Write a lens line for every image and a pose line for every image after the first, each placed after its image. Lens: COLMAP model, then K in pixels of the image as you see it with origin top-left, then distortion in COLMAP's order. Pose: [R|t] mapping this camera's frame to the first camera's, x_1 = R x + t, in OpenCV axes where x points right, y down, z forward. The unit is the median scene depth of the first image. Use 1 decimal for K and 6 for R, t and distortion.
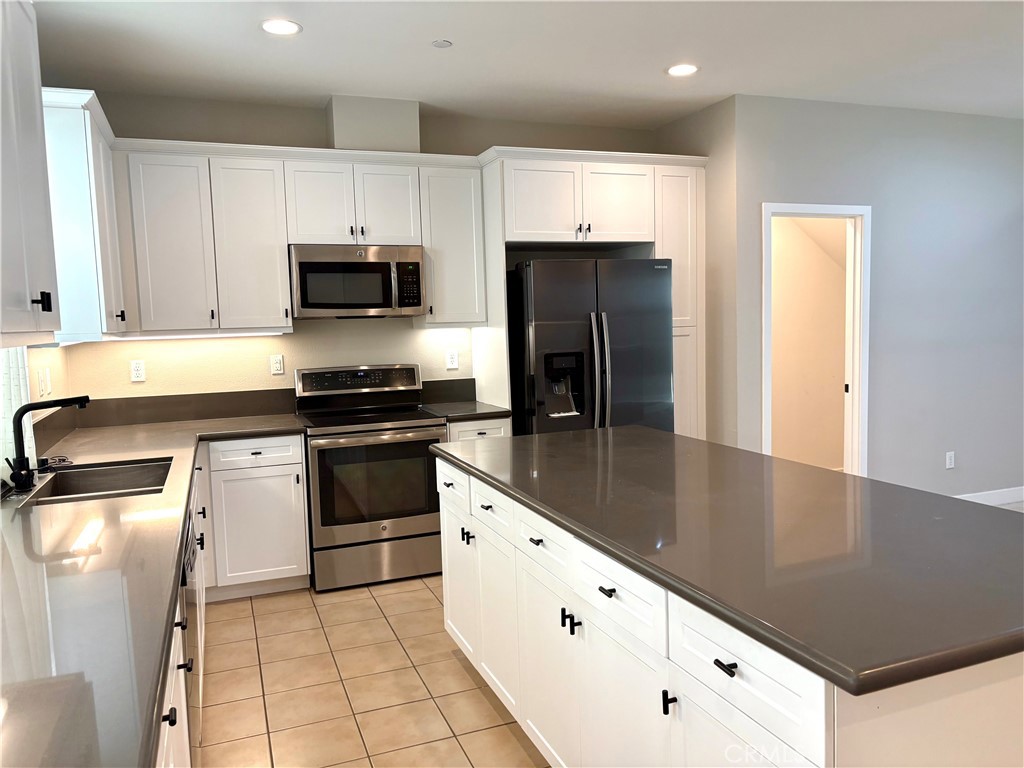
lens RADIAL K [[769.9, 0, 545.8], [0, 769.9, 408.0], [0, 0, 1]] dist [0.026898, -0.037526]
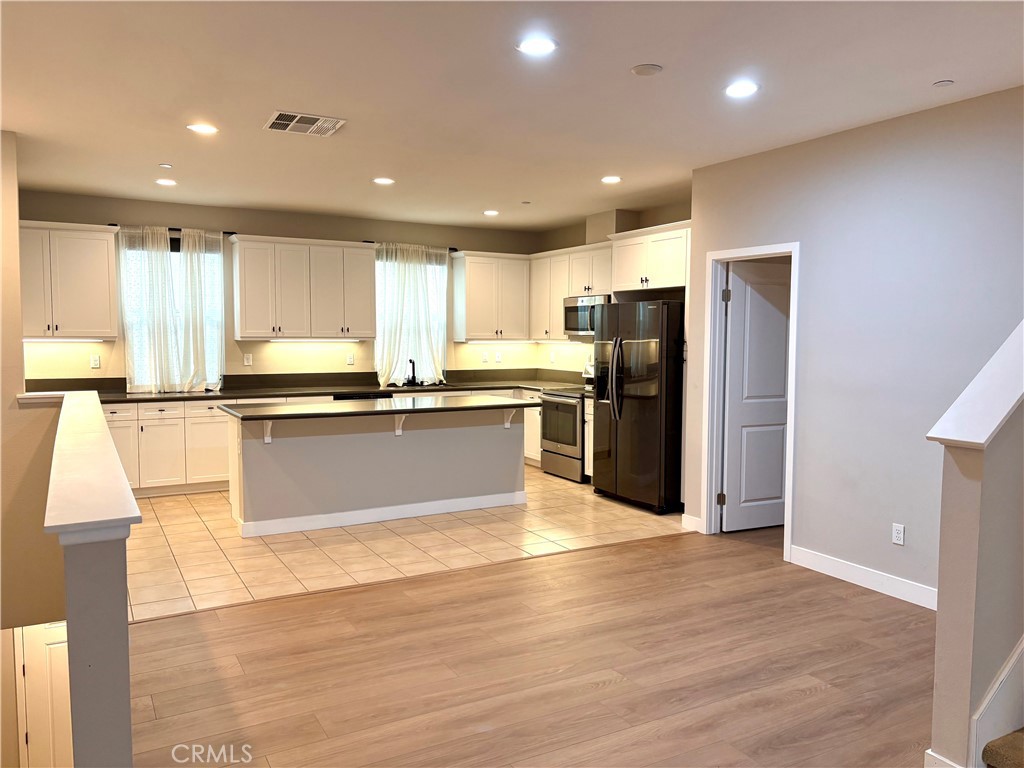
lens RADIAL K [[769.9, 0, 516.1], [0, 769.9, 383.7], [0, 0, 1]] dist [0.026898, -0.037526]
pose [[0.154794, 0.093733, -0.983490, 1.530509], [-0.111378, 0.990798, 0.076899, -0.130418], [0.981648, 0.097636, 0.163809, 0.567465]]
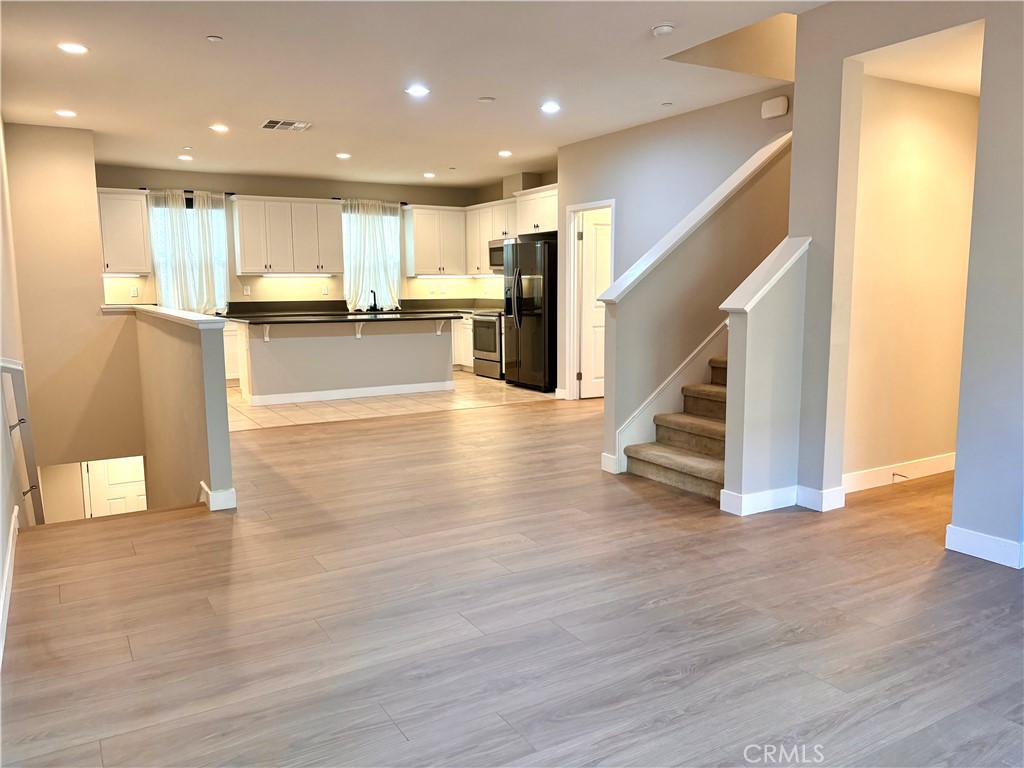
lens RADIAL K [[769.9, 0, 514.3], [0, 769.9, 383.1], [0, 0, 1]] dist [0.026898, -0.037526]
pose [[0.172181, 0.152720, -0.973155, 2.147059], [-0.098912, 0.985596, 0.137172, -0.104390], [0.980087, 0.072639, 0.184807, 0.630574]]
